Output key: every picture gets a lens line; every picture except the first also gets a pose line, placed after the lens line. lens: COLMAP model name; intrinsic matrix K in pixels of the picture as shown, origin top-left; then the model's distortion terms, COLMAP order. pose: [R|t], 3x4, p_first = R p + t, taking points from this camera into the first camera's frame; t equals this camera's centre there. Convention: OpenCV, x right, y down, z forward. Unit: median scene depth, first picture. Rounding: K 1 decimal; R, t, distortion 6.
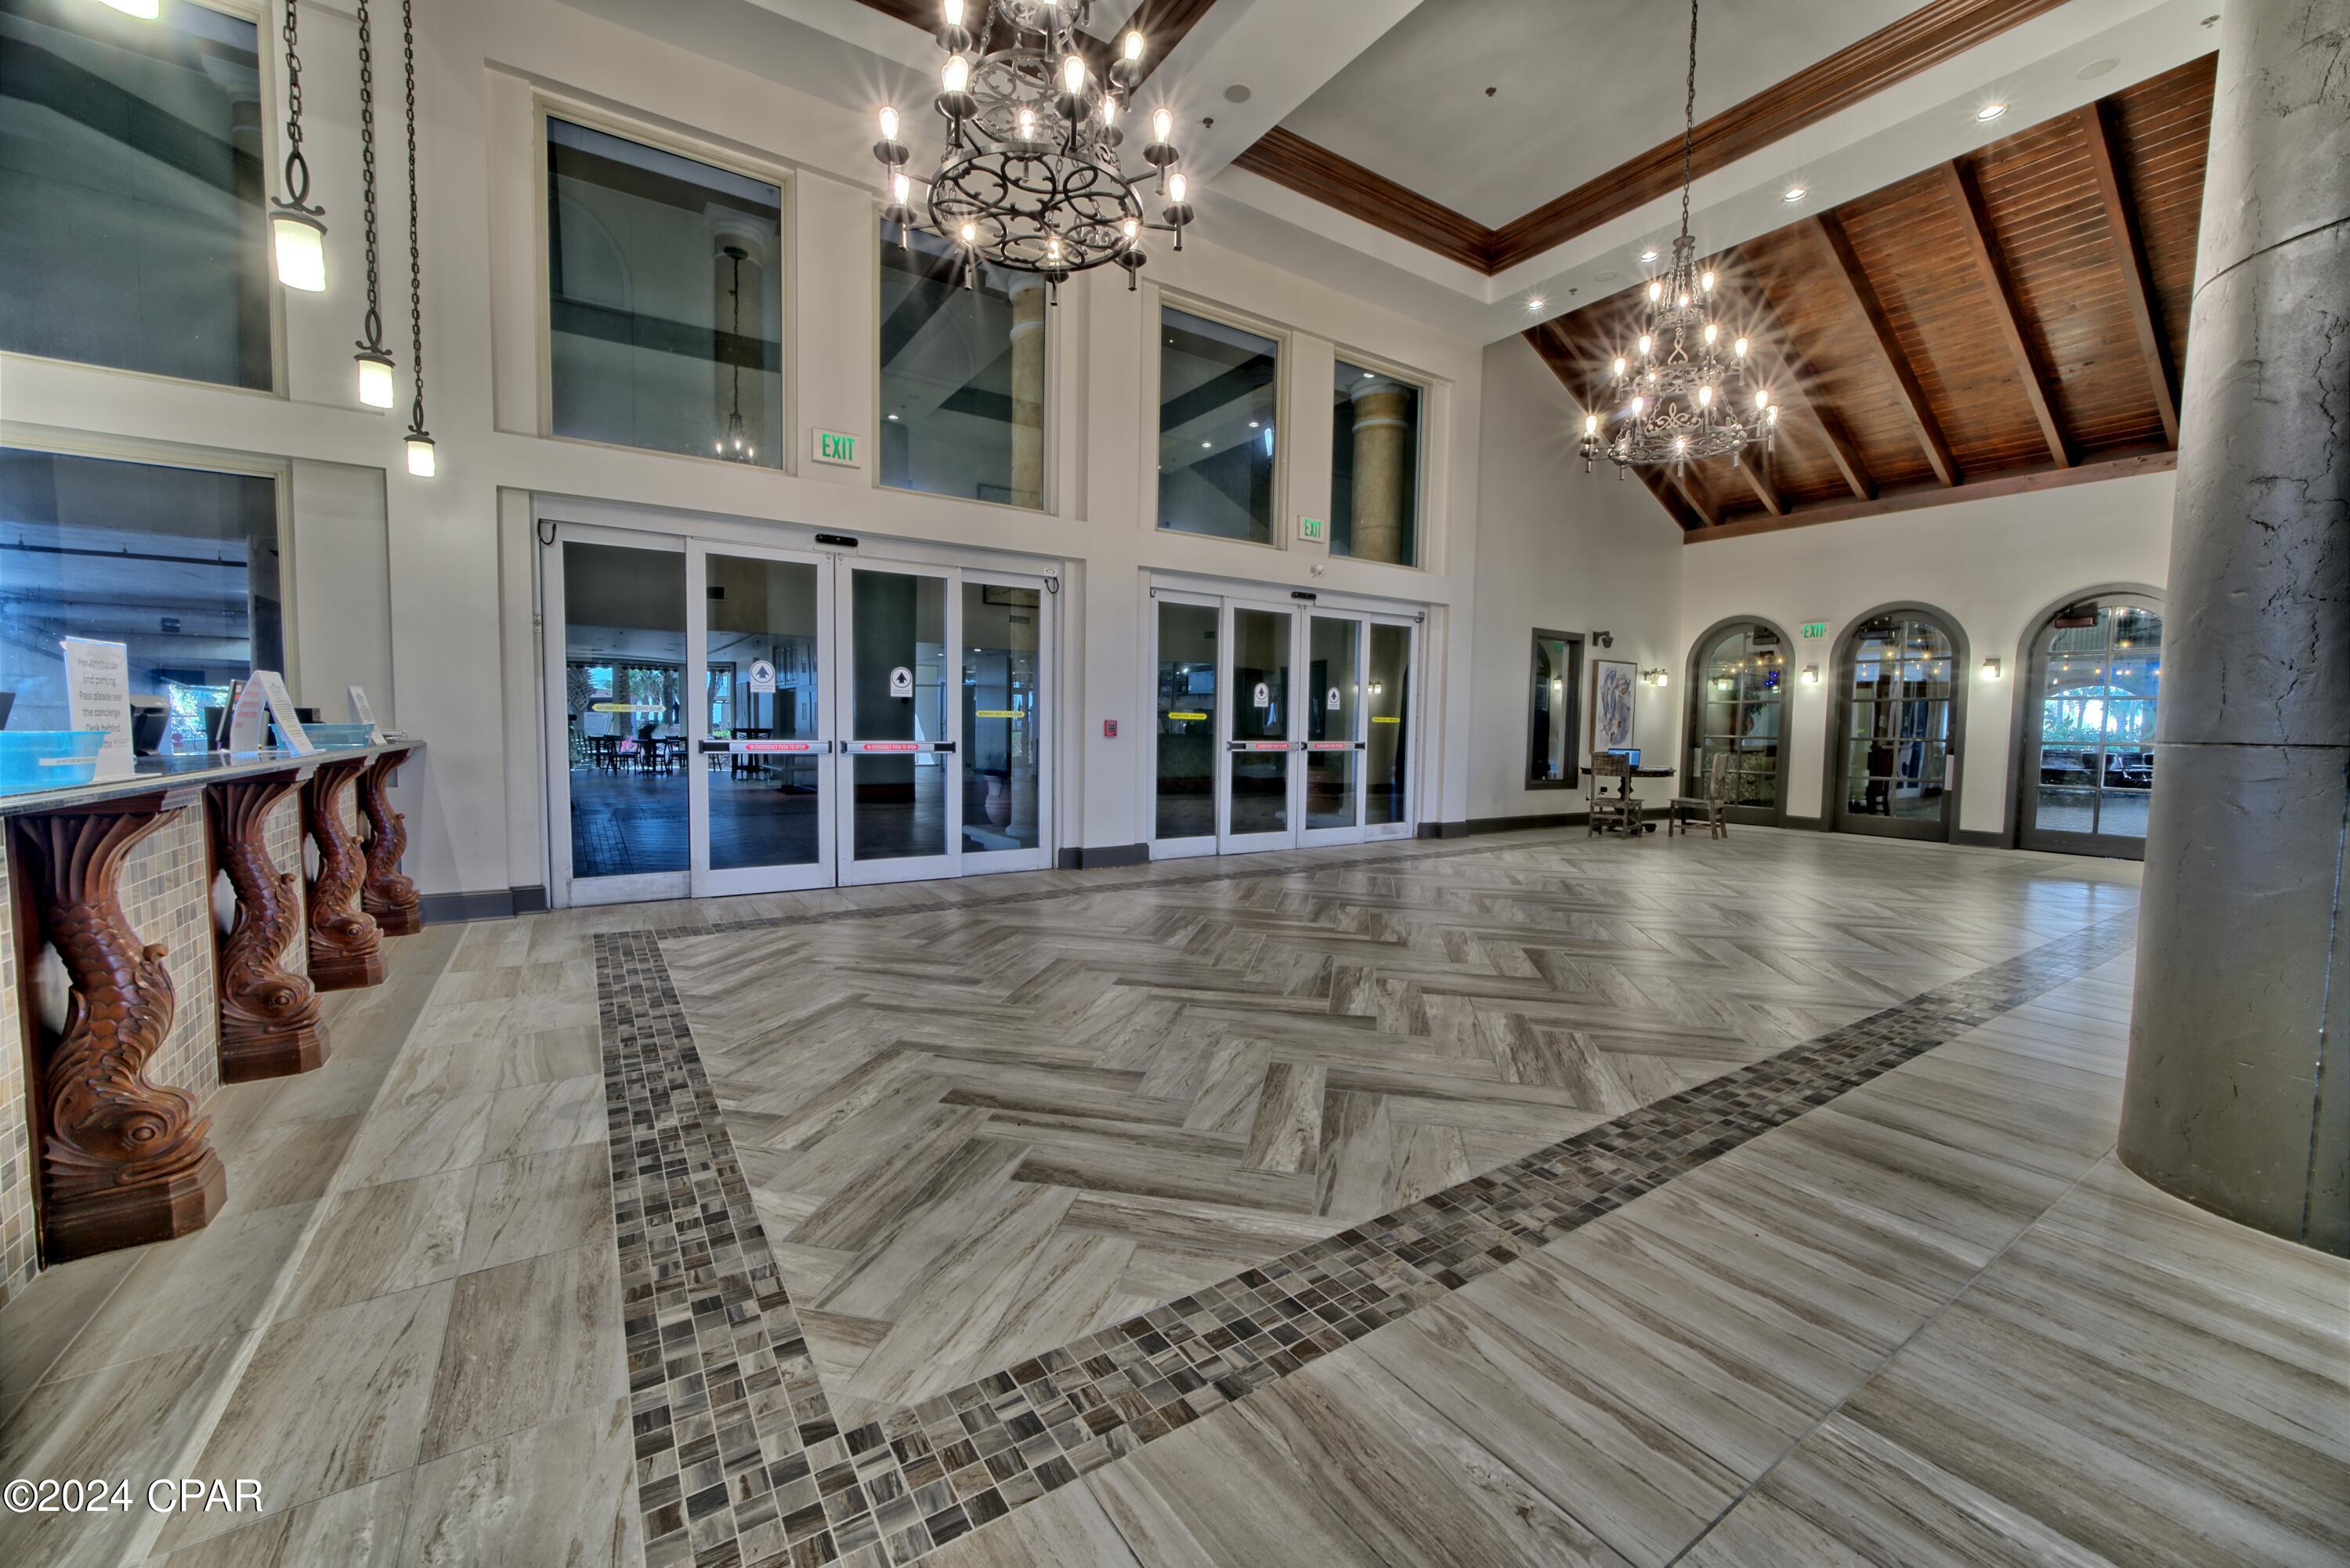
lens RADIAL K [[915.2, 0, 1175.0], [0, 915.2, 784.0], [0, 0, 1]] dist [-0.008683, 0.000006]
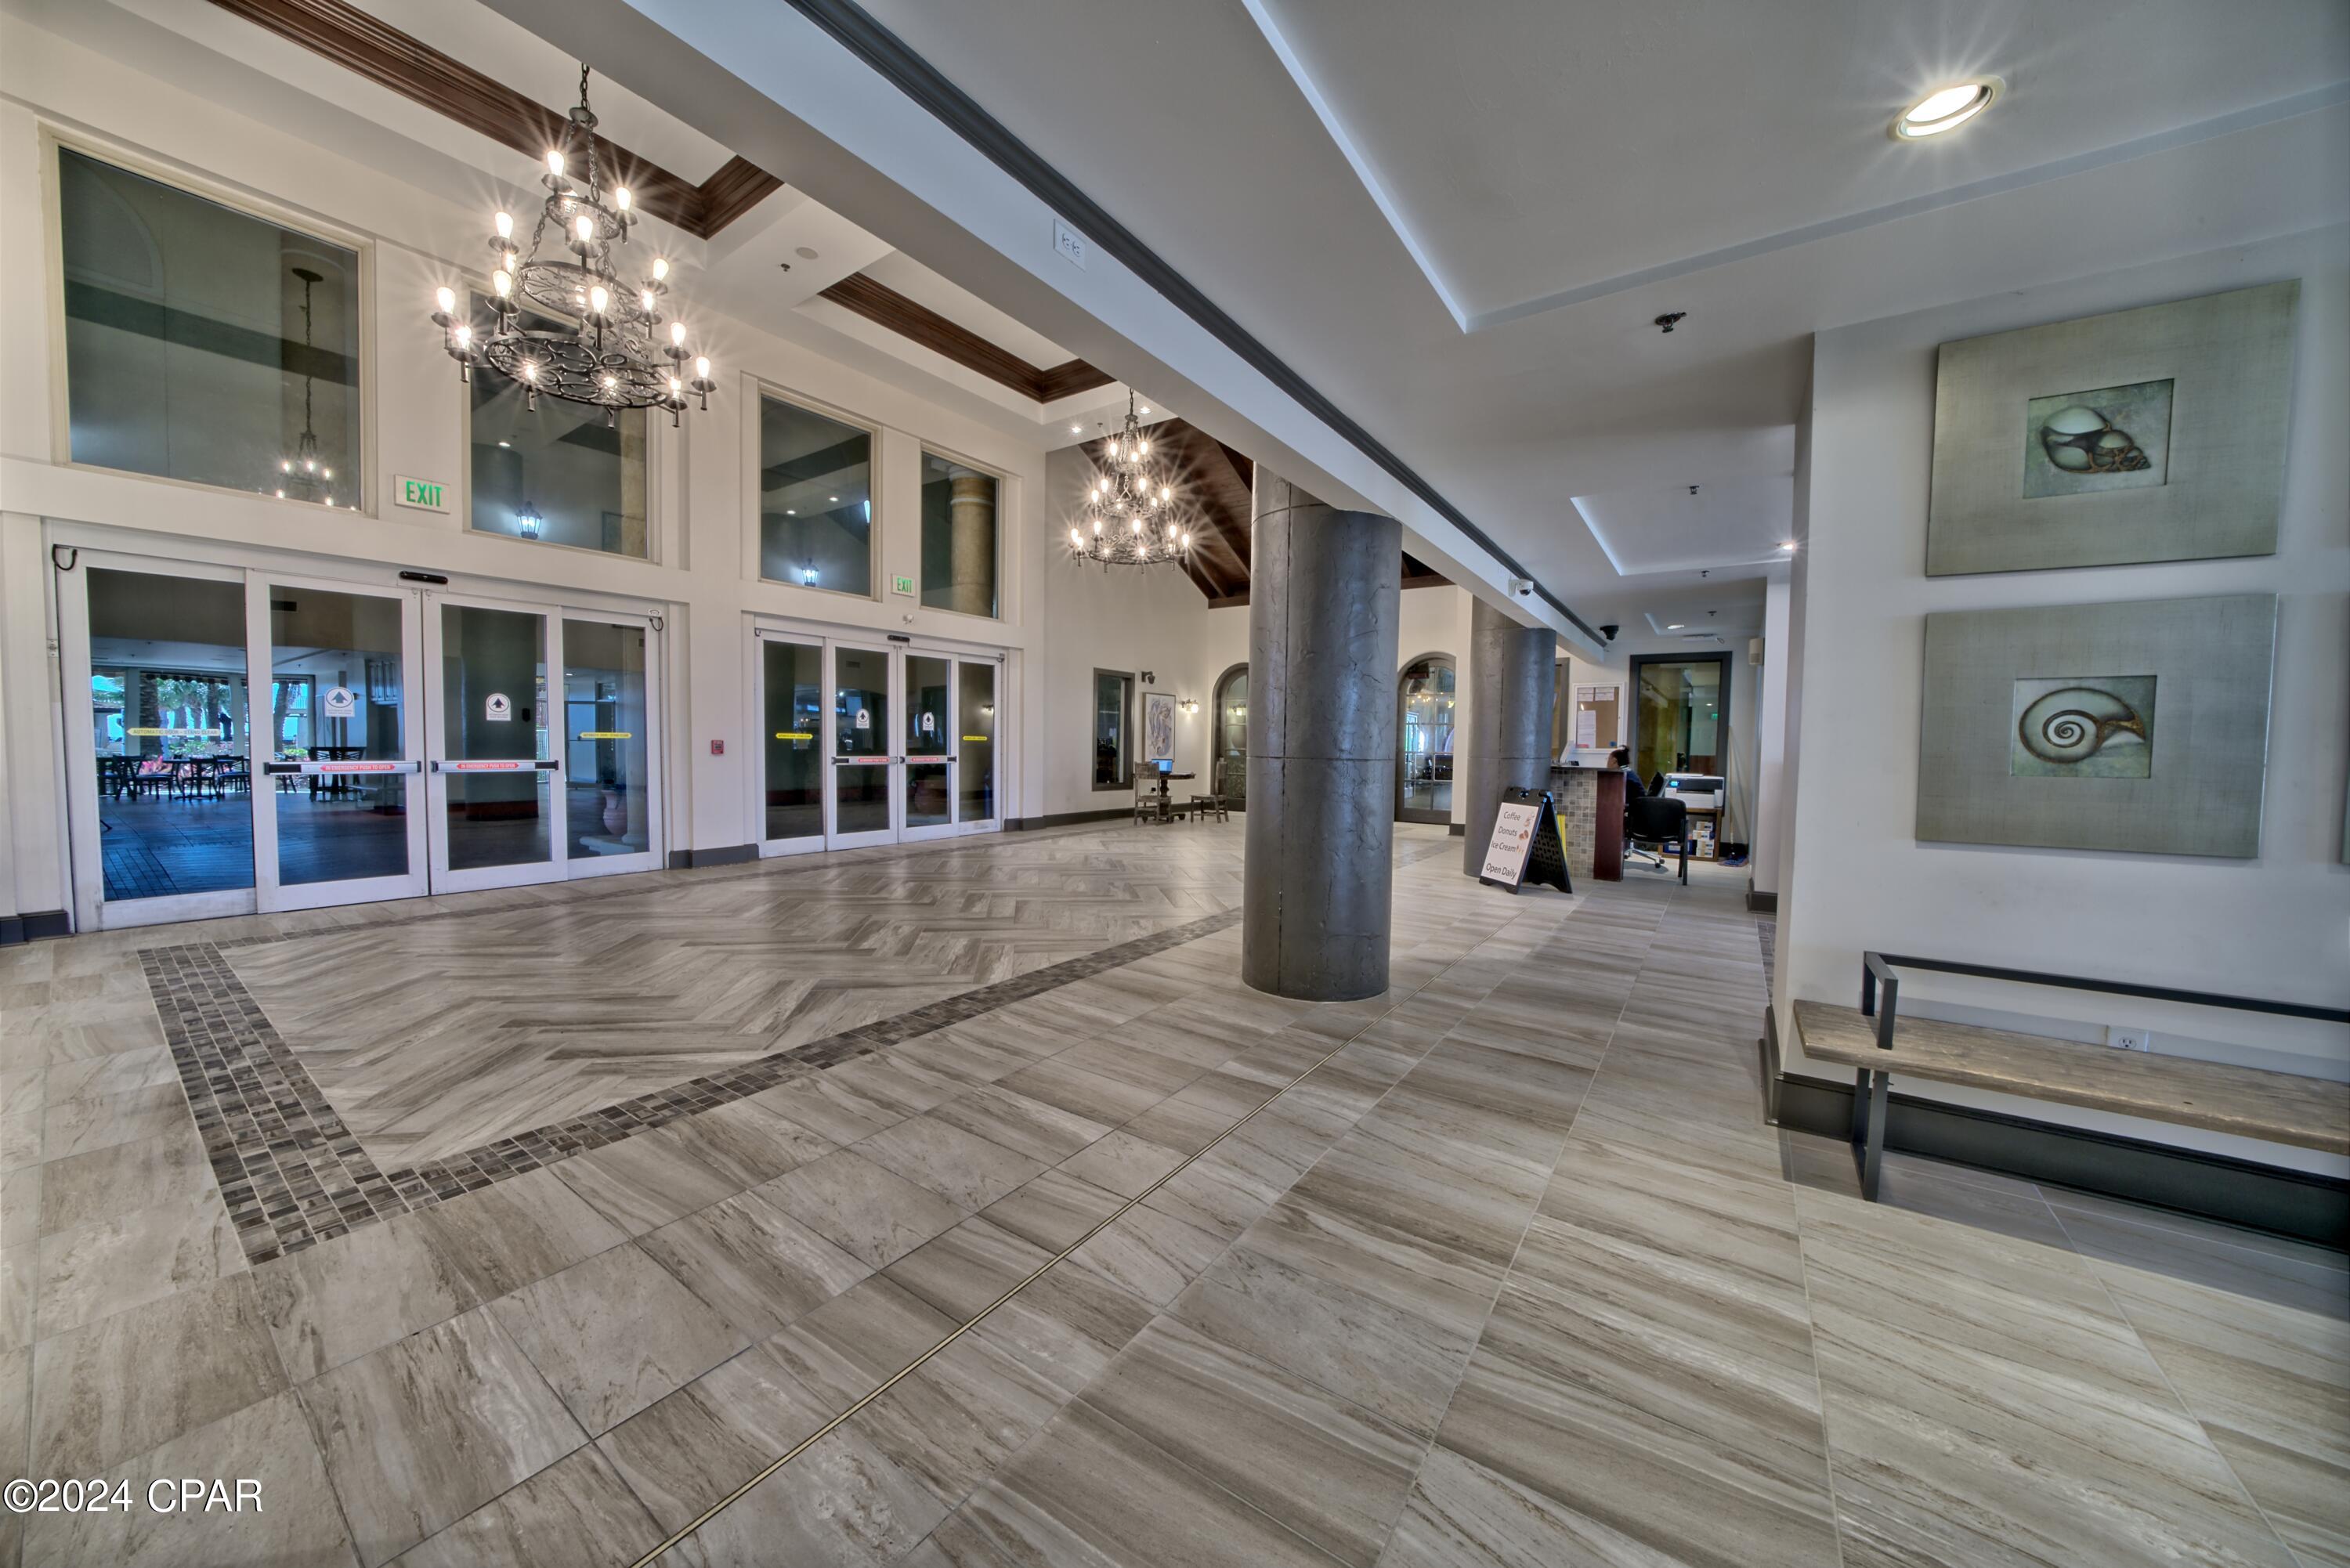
lens RADIAL K [[809.9, 0, 1175.0], [0, 809.9, 784.0], [0, 0, 1]] dist [-0.033148, 0.004559]
pose [[0.927674, -0.022058, 0.372740, 0.114668], [0.025291, 0.999673, -0.003786, 0.006734], [-0.372534, 0.012939, 0.927928, -0.220573]]
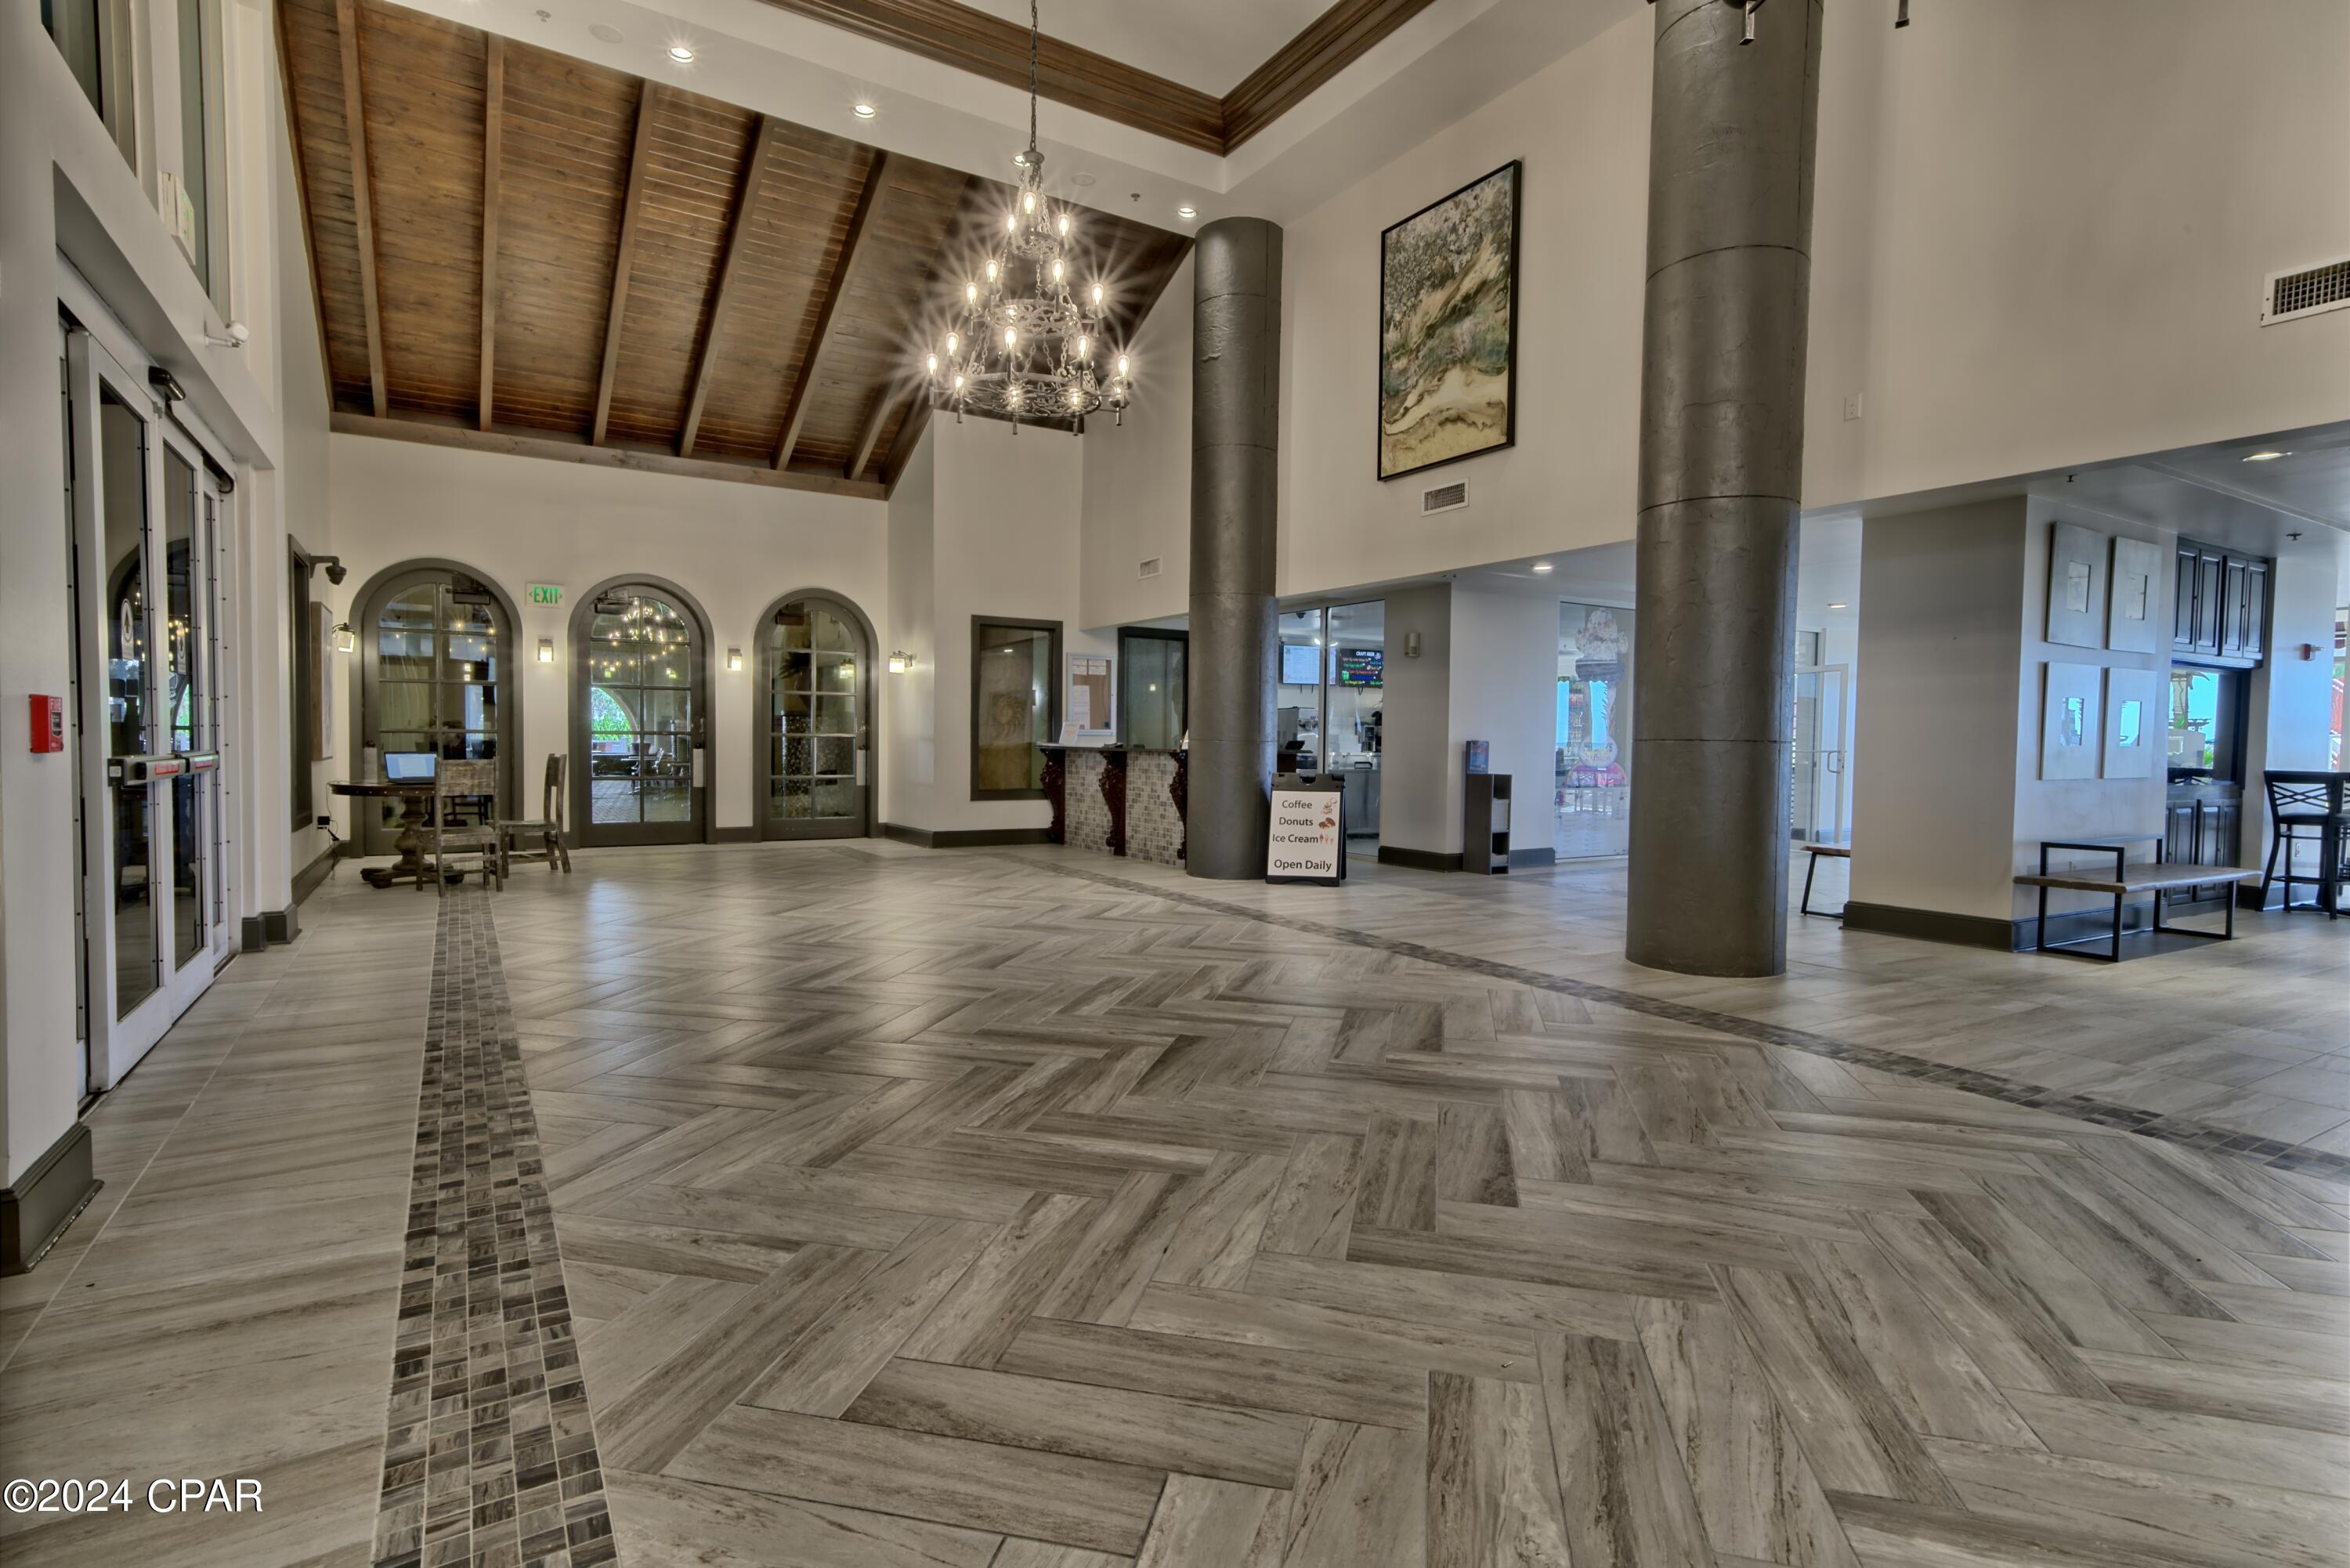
lens RADIAL K [[1137.3, 0, 1175.0], [0, 1137.3, 784.0], [0, 0, 1]] dist [0.029091, 0.000236]
pose [[0.019676, -0.057371, 0.998159, -0.509786], [0.052039, 0.997058, 0.056282, -0.060082], [-0.998451, 0.050836, 0.022603, 0.801384]]
